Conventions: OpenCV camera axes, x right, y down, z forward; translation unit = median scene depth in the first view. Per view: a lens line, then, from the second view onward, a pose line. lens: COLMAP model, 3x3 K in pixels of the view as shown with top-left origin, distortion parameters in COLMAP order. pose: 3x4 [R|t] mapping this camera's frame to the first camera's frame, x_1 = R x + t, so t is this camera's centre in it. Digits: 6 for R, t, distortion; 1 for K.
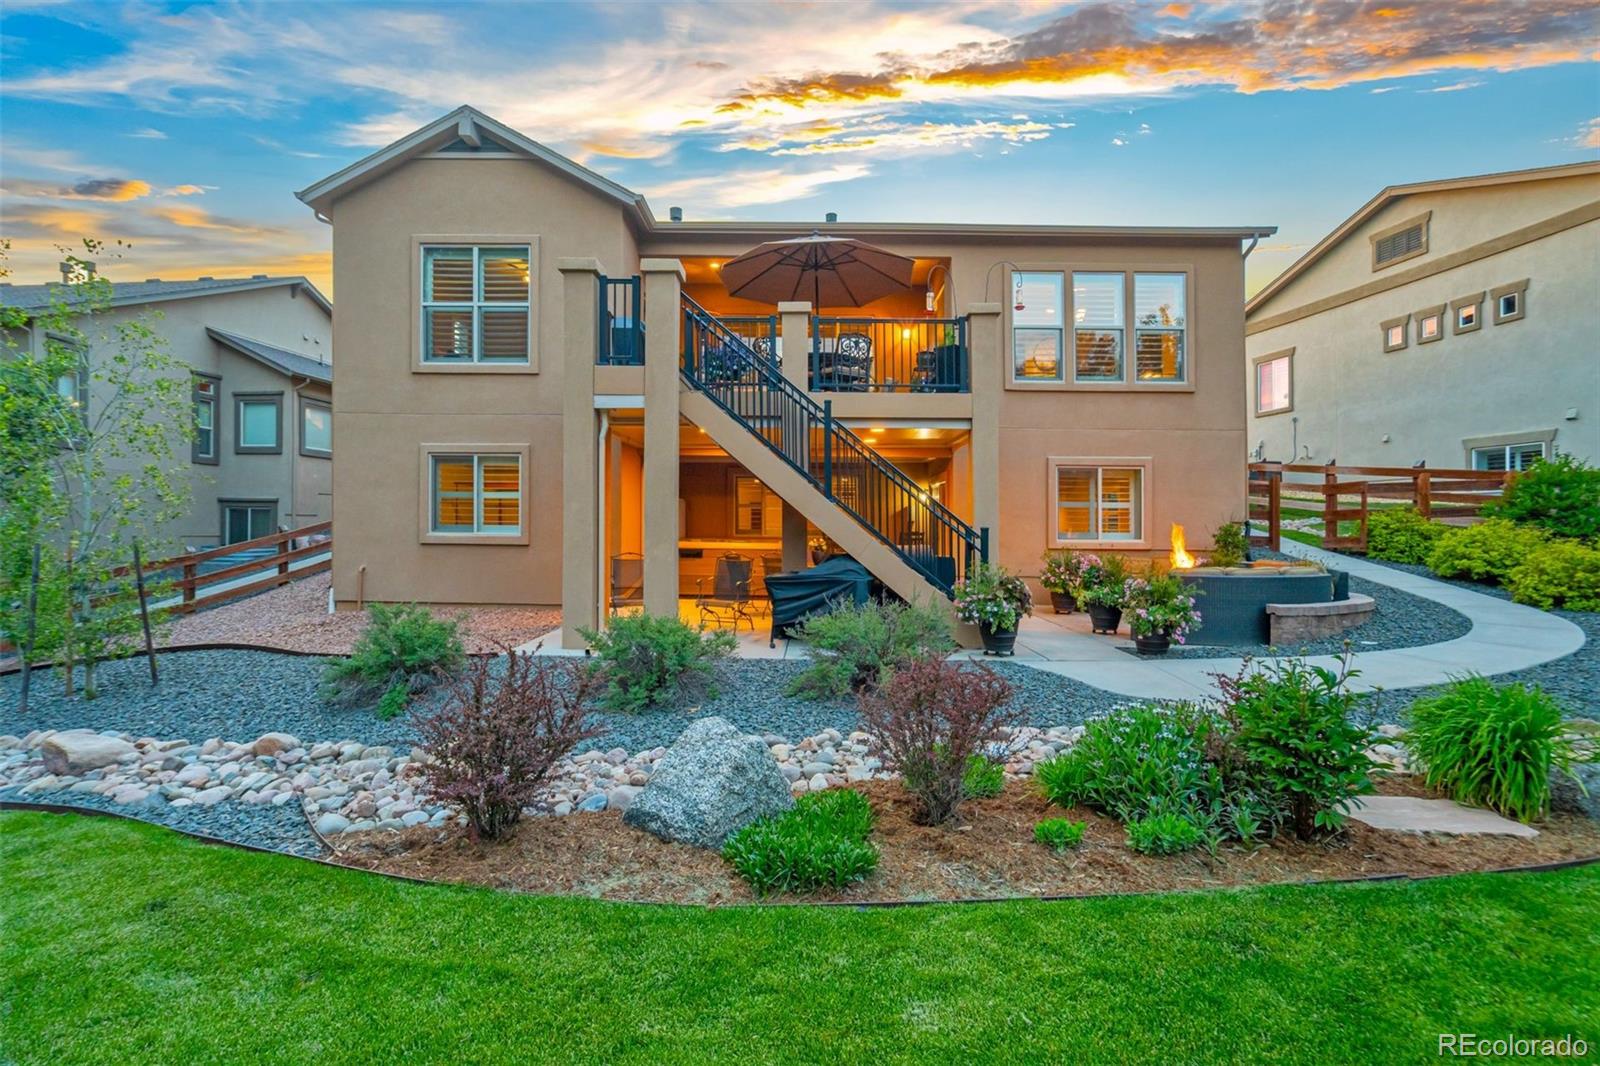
lens RADIAL K [[773.7, 0, 857.6], [0, 773.7, 515.1], [0, 0, 1]] dist [-0.009254, 0.000116]
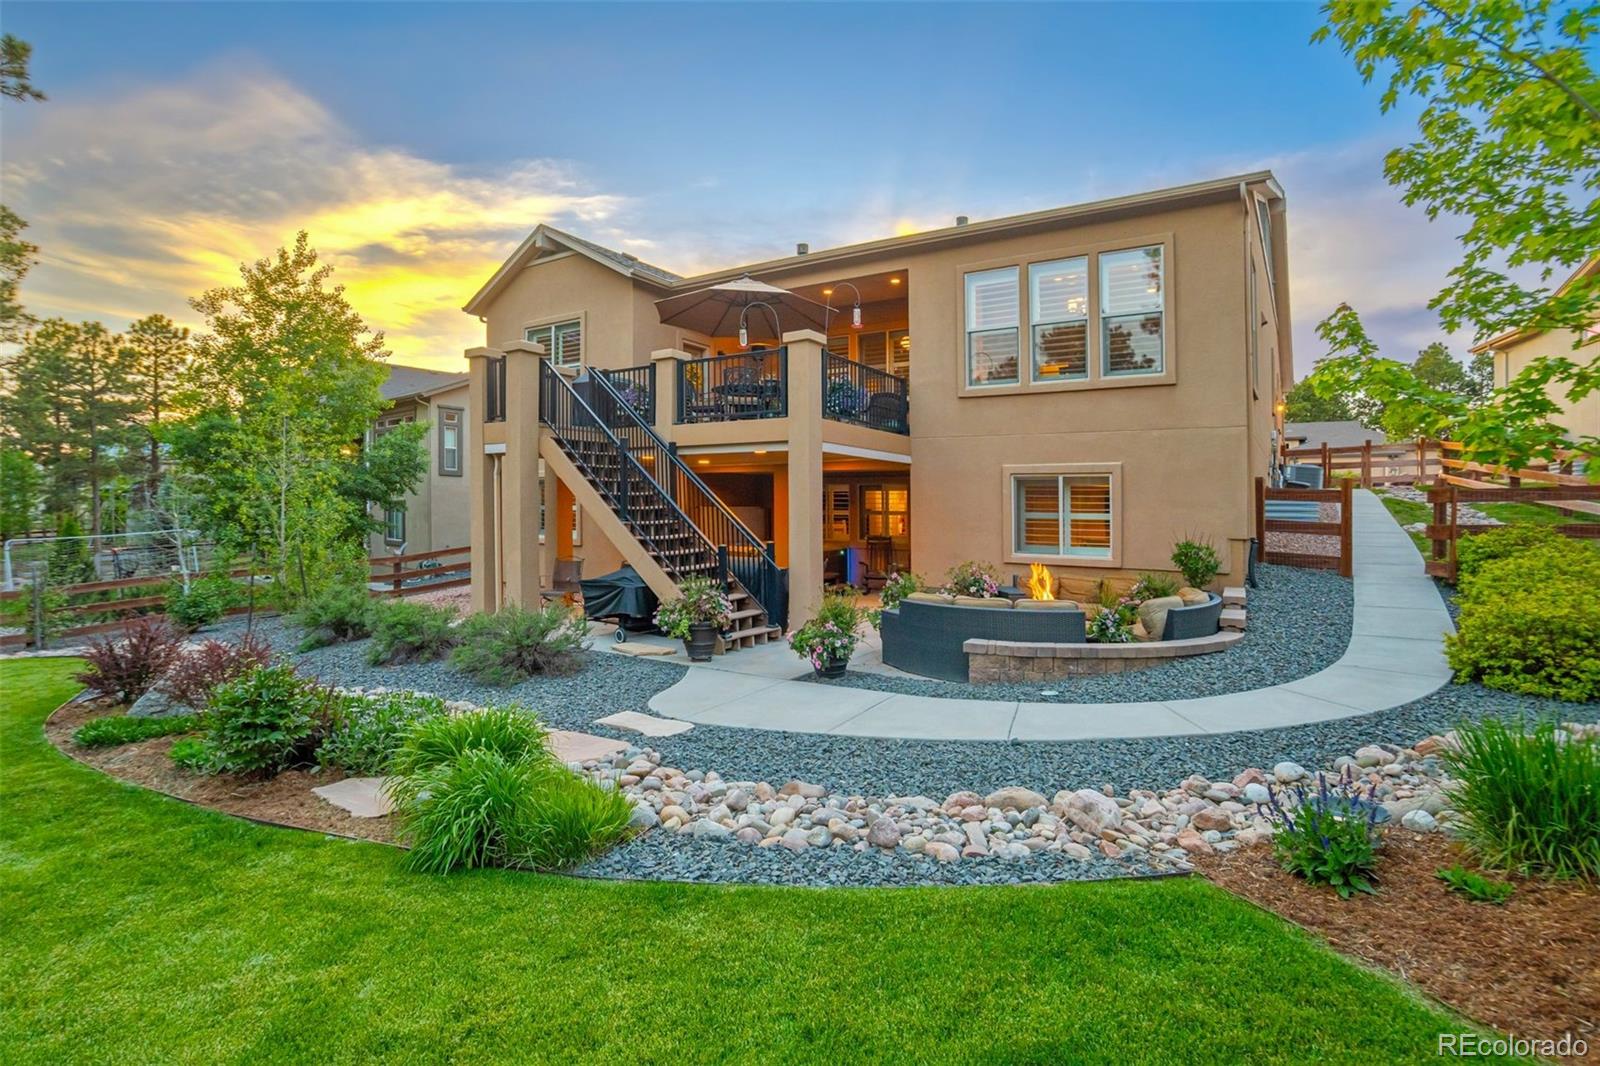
lens RADIAL K [[771.8, 0, 800.0], [0, 771.8, 533.0], [0, 0, 1]] dist [-0.062790, 0.027339]
pose [[0.841586, 0.018823, -0.539796, 0.544507], [-0.000682, 0.999429, 0.033787, -0.025515], [0.540123, -0.028067, 0.841118, 0.084178]]
